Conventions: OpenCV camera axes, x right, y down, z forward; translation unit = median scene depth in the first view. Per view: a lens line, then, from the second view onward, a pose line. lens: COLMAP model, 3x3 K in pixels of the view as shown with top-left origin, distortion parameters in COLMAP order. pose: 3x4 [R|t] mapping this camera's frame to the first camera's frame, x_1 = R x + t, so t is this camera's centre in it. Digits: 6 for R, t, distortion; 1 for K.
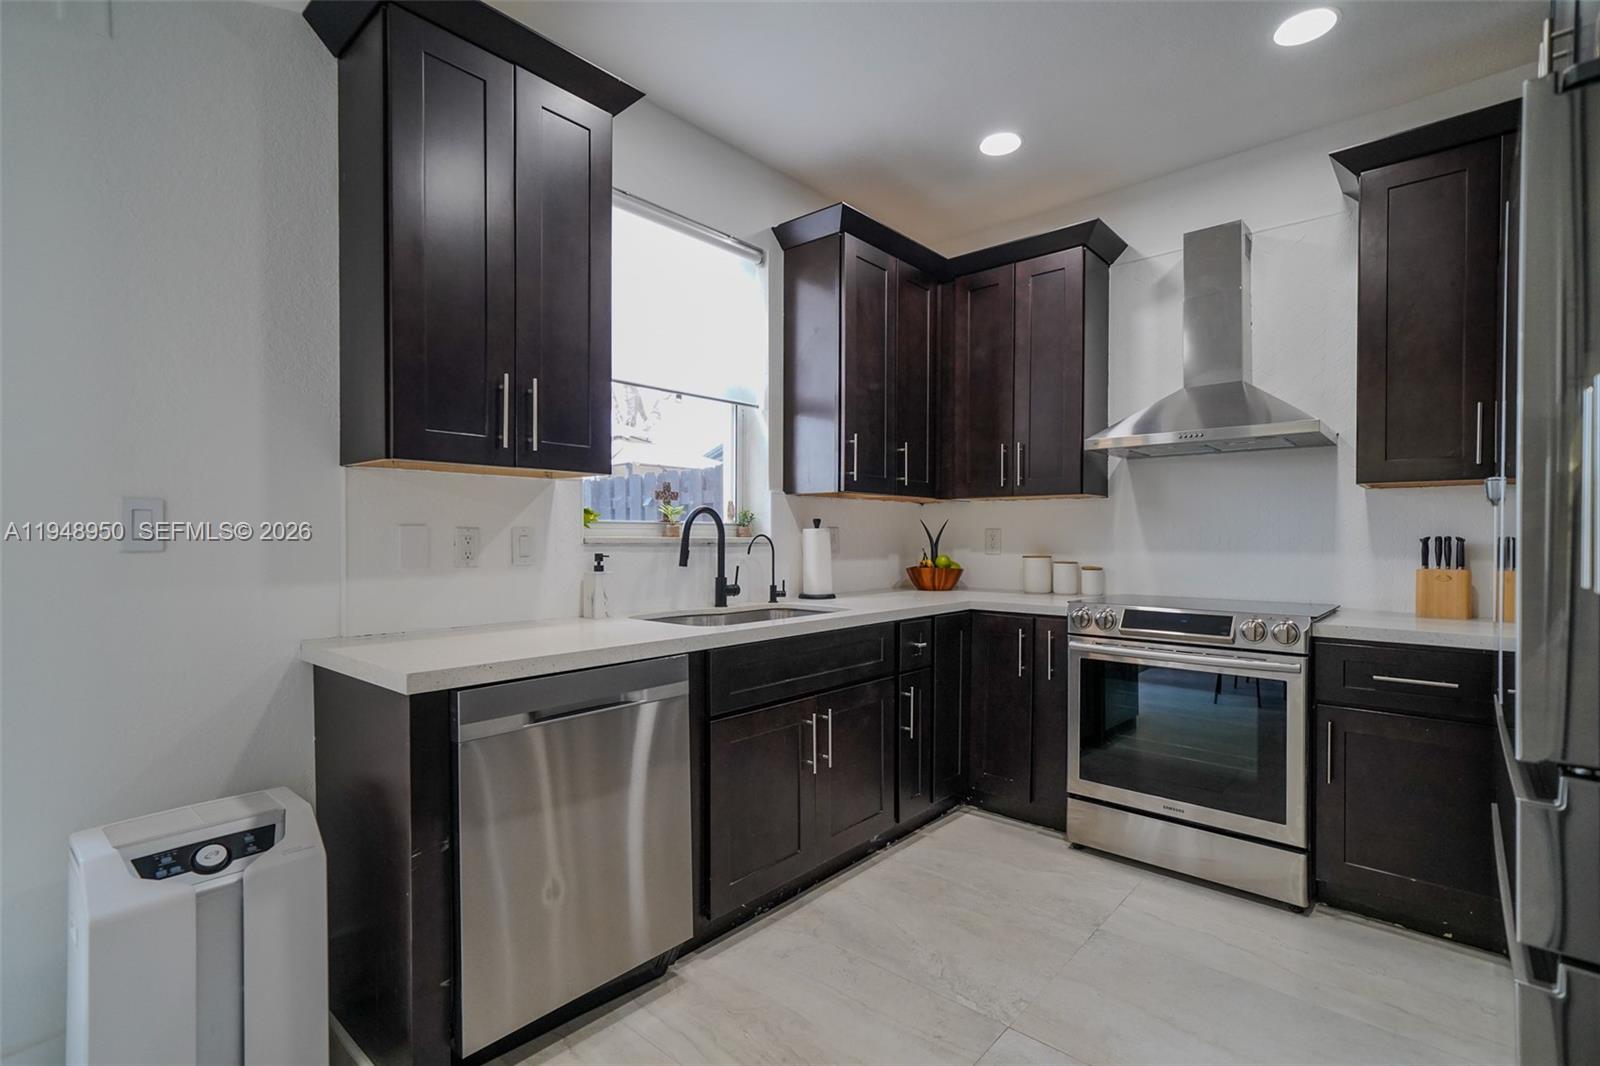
lens RADIAL K [[742.8, 0, 800.7], [0, 742.8, 540.2], [0, 0, 1]] dist [0.003361, 0.005699]
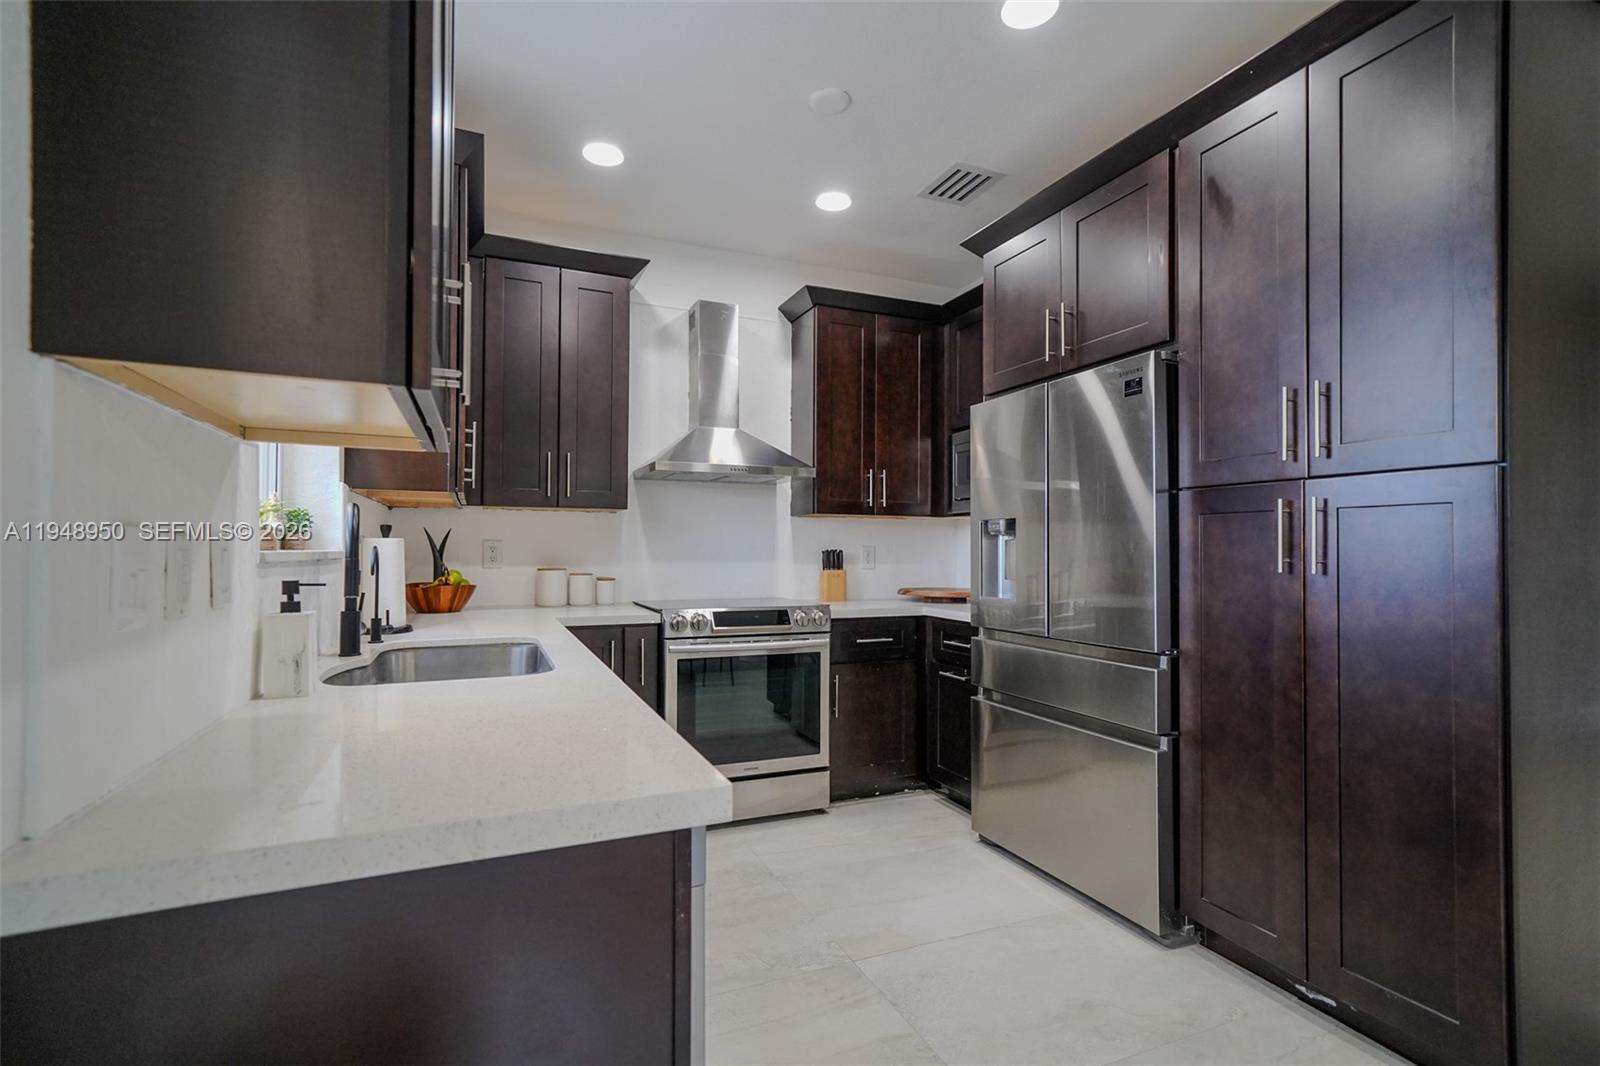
lens RADIAL K [[737.7, 0, 798.1], [0, 737.7, 539.5], [0, 0, 1]] dist [0.008077, 0.000450]
pose [[0.429277, 0.012802, 0.903082, -0.601504], [-0.000165, 0.999901, -0.014096, -0.004963], [-0.903173, 0.005902, 0.429236, 0.408160]]
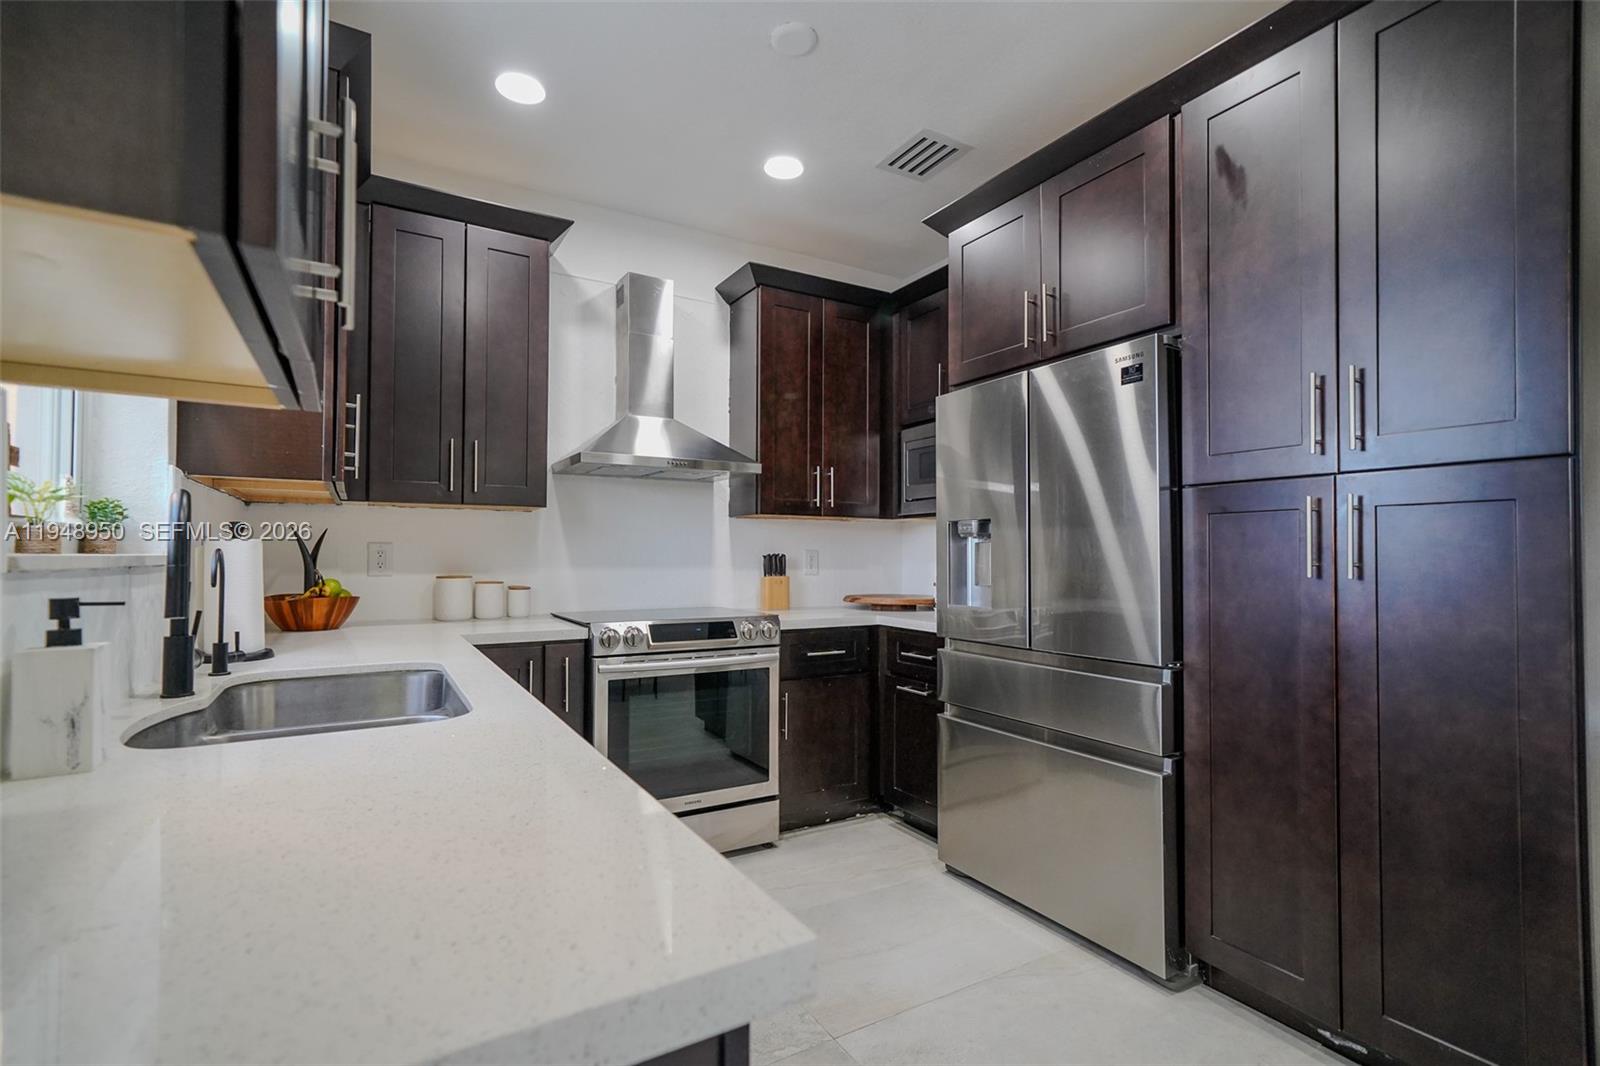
lens RADIAL K [[738.4, 0, 800.2], [0, 738.4, 541.8], [0, 0, 1]] dist [0.009288, 0.000077]
pose [[0.310964, 0.016705, 0.950275, -0.504431], [0.001053, 0.999839, -0.017921, -0.003079], [-0.950421, 0.006573, 0.310896, 0.522881]]
